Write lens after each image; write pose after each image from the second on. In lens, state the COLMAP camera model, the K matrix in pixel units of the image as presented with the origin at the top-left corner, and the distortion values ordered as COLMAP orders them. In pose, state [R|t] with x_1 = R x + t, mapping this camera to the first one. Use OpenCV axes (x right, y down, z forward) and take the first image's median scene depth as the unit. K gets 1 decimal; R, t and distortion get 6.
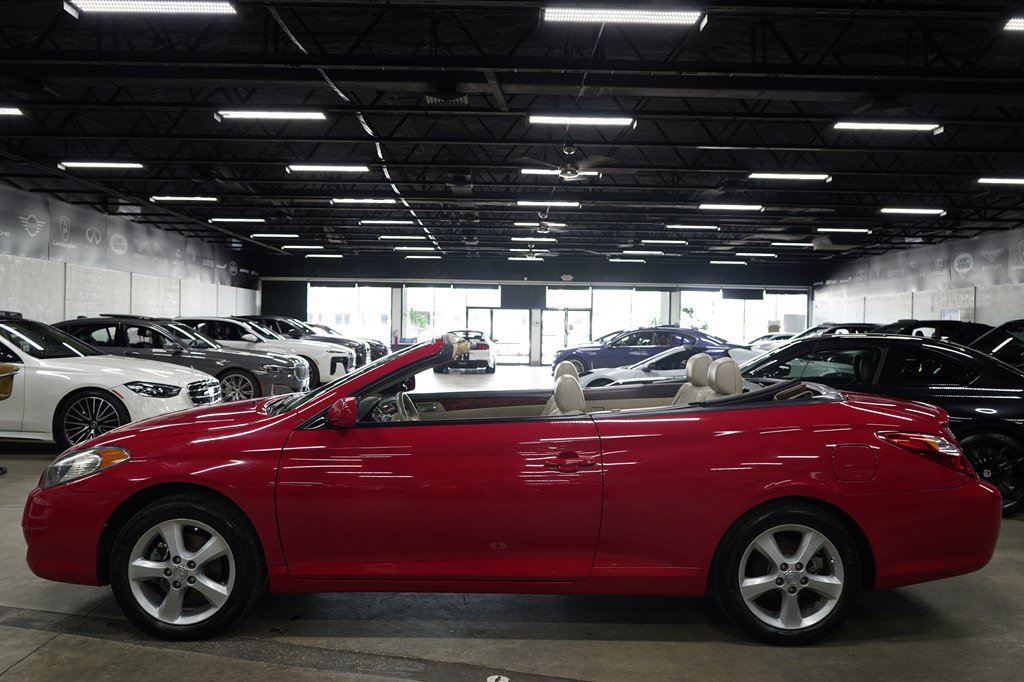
lens RADIAL K [[832.7, 0, 506.8], [0, 832.7, 341.9], [0, 0, 1]] dist [0.059598, -0.005205]
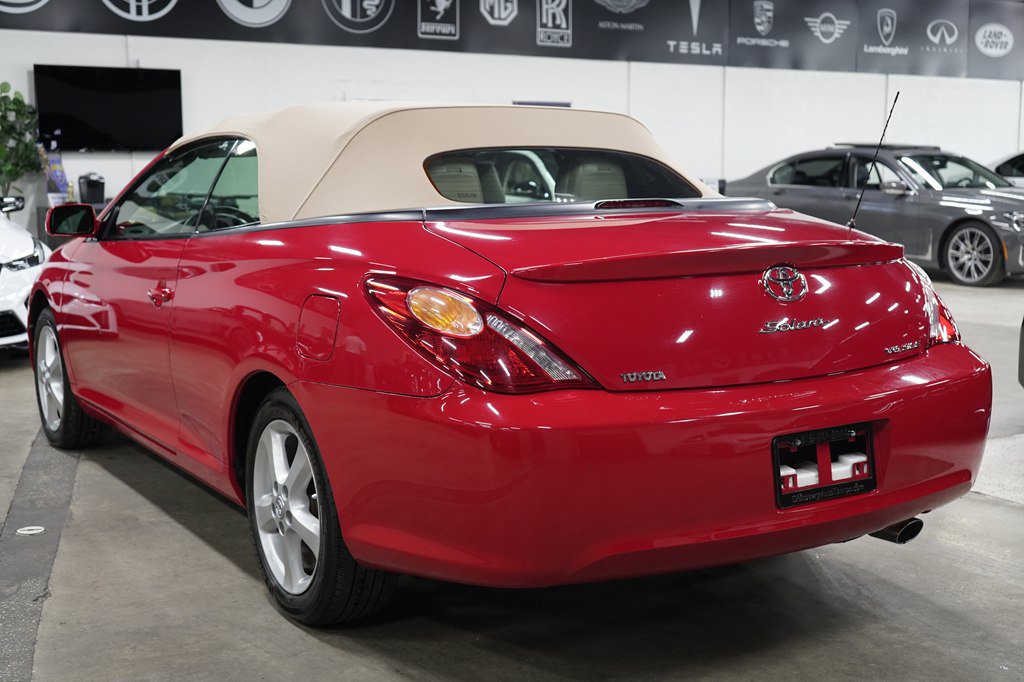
lens RADIAL K [[1290.4, 0, 506.6], [0, 1290.4, 363.1], [0, 0, 1]] dist [0.016673, 0.000000]
pose [[0.484460, 0.107174, -0.868224, 0.347502], [-0.001467, 0.992565, 0.121704, 0.019279], [0.874812, -0.057687, 0.481015, 0.187978]]
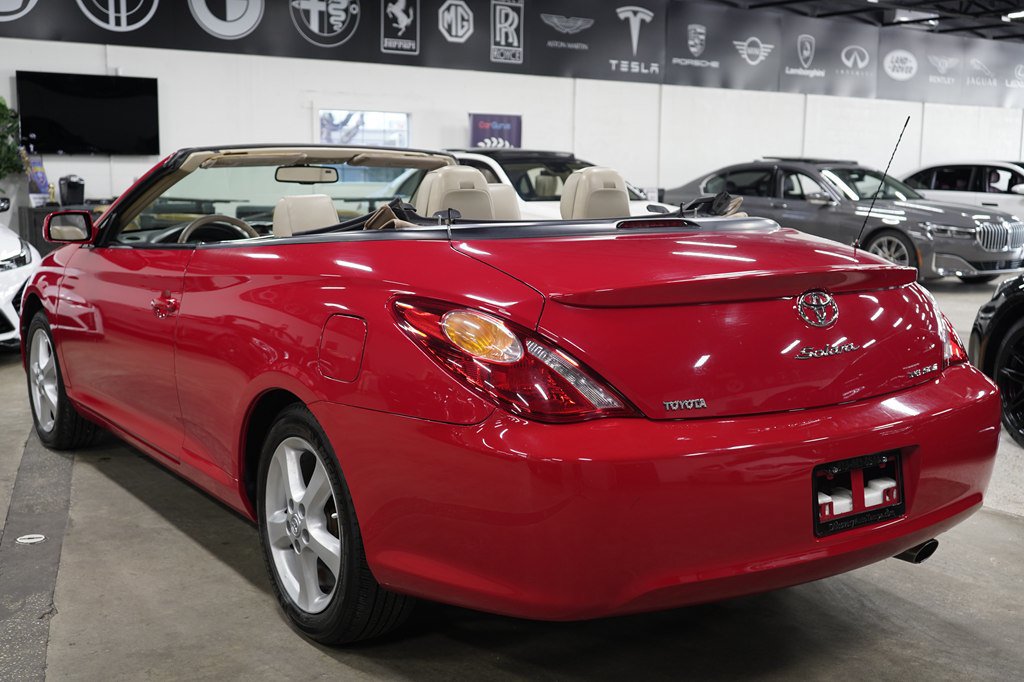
lens RADIAL K [[1169.3, 0, 512.0], [0, 1169.3, 349.0], [0, 0, 1]] dist [0.011127, 0.000000]
pose [[0.534632, 0.110403, -0.837842, 0.317323], [-0.014099, 0.992457, 0.121781, 0.015628], [0.844967, -0.053295, 0.532156, 0.185198]]
